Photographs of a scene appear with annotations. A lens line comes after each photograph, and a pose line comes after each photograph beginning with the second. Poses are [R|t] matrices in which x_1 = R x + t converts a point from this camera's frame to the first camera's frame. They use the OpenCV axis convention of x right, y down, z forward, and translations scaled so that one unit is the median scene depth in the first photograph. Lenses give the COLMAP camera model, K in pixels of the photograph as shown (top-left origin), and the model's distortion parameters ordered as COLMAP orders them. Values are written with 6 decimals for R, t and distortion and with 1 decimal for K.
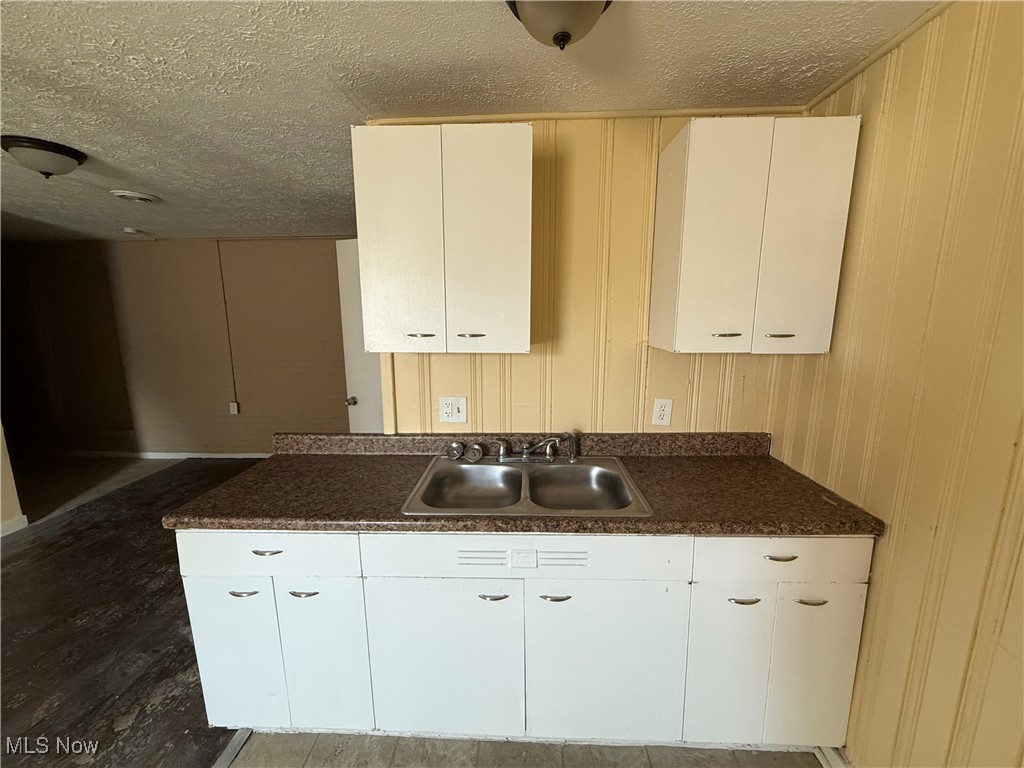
lens RADIAL K [[410.0, 0, 507.8], [0, 410.0, 386.0], [0, 0, 1]] dist [0.000882, -0.000163]
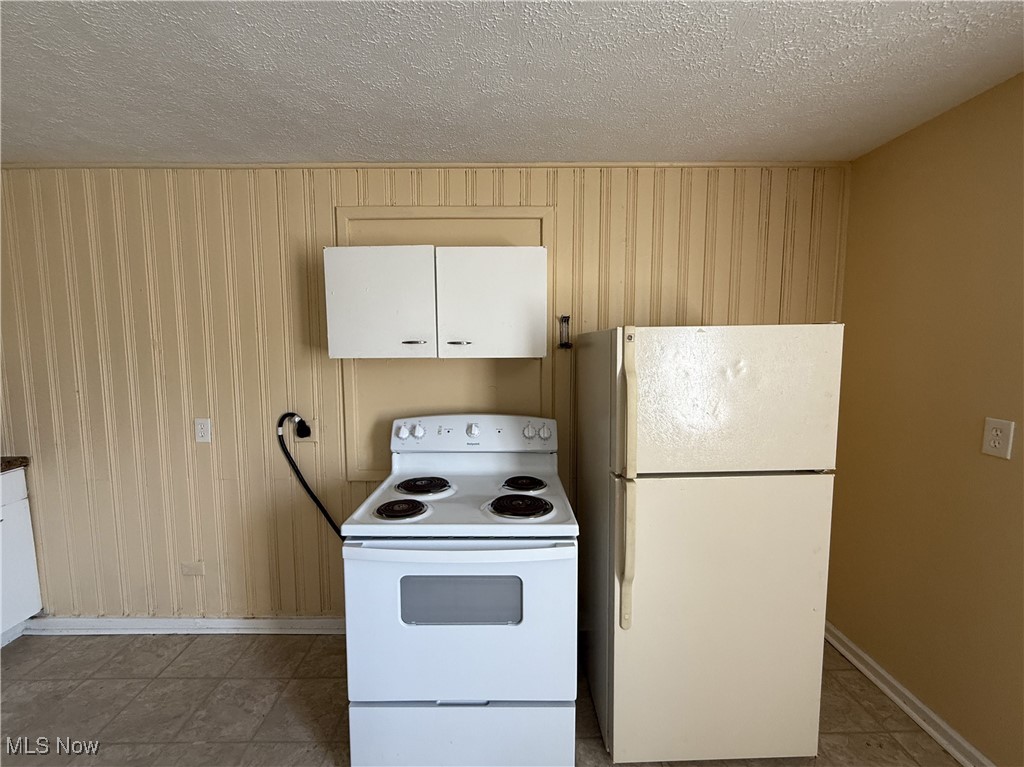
lens RADIAL K [[410.0, 0, 507.8], [0, 410.0, 385.5], [0, 0, 1]] dist [0.000882, -0.000163]
pose [[-0.052057, -0.095515, 0.994066, -0.628323], [0.169381, 0.980148, 0.103048, 0.161690], [-0.984175, 0.173741, -0.034845, -0.702641]]
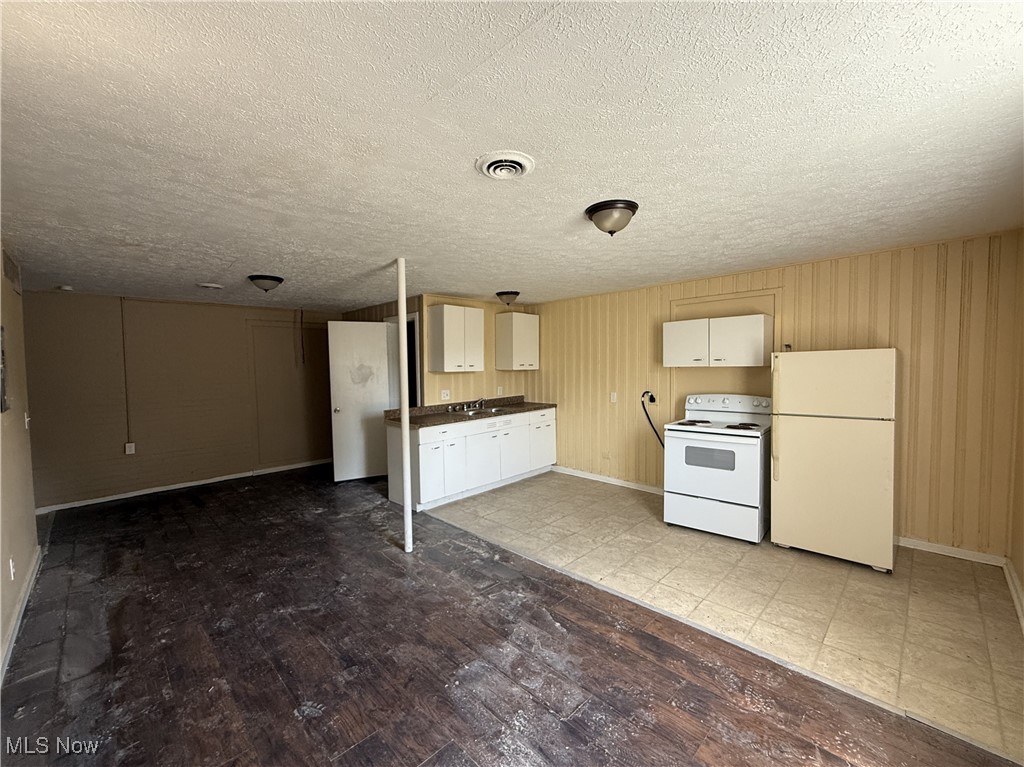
lens RADIAL K [[410.0, 0, 507.8], [0, 410.0, 385.5], [0, 0, 1]] dist [0.000882, -0.000163]
pose [[0.673499, -0.044253, 0.737862, -2.187925], [0.139350, 0.987909, -0.067945, 0.280369], [-0.725934, 0.148582, 0.671523, -1.326484]]
